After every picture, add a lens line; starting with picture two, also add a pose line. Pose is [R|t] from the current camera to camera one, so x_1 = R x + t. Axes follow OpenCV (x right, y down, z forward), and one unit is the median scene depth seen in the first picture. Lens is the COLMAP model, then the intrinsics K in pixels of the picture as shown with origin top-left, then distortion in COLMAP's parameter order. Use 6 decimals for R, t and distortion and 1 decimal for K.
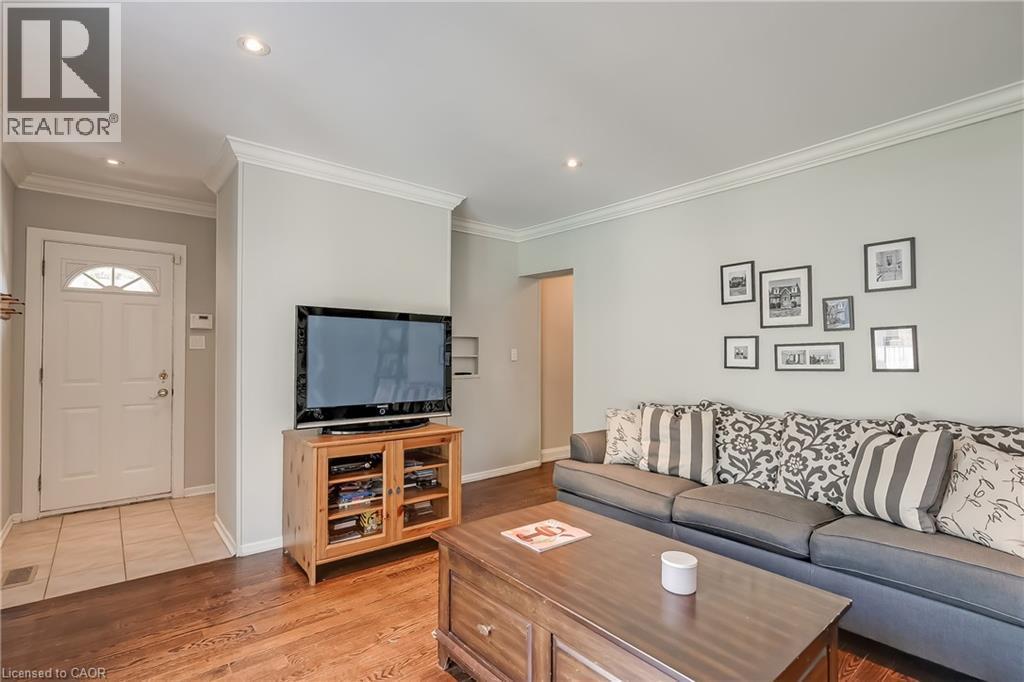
lens RADIAL K [[486.3, 0, 518.7], [0, 486.3, 350.8], [0, 0, 1]] dist [-0.012853, -0.000529]
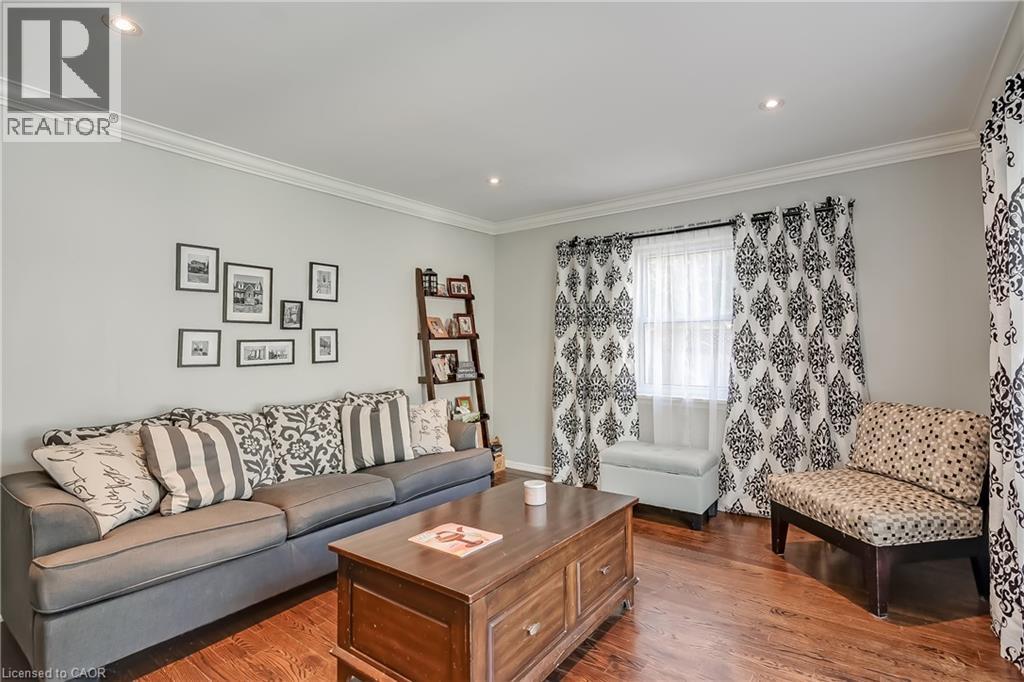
lens RADIAL K [[494.3, 0, 522.6], [0, 494.3, 332.6], [0, 0, 1]] dist [-0.019550, -0.000218]
pose [[-0.241094, 0.033101, 0.969937, -0.629078], [0.000060, 0.999419, -0.034092, 0.006248], [-0.970502, -0.008161, -0.240956, 0.758339]]
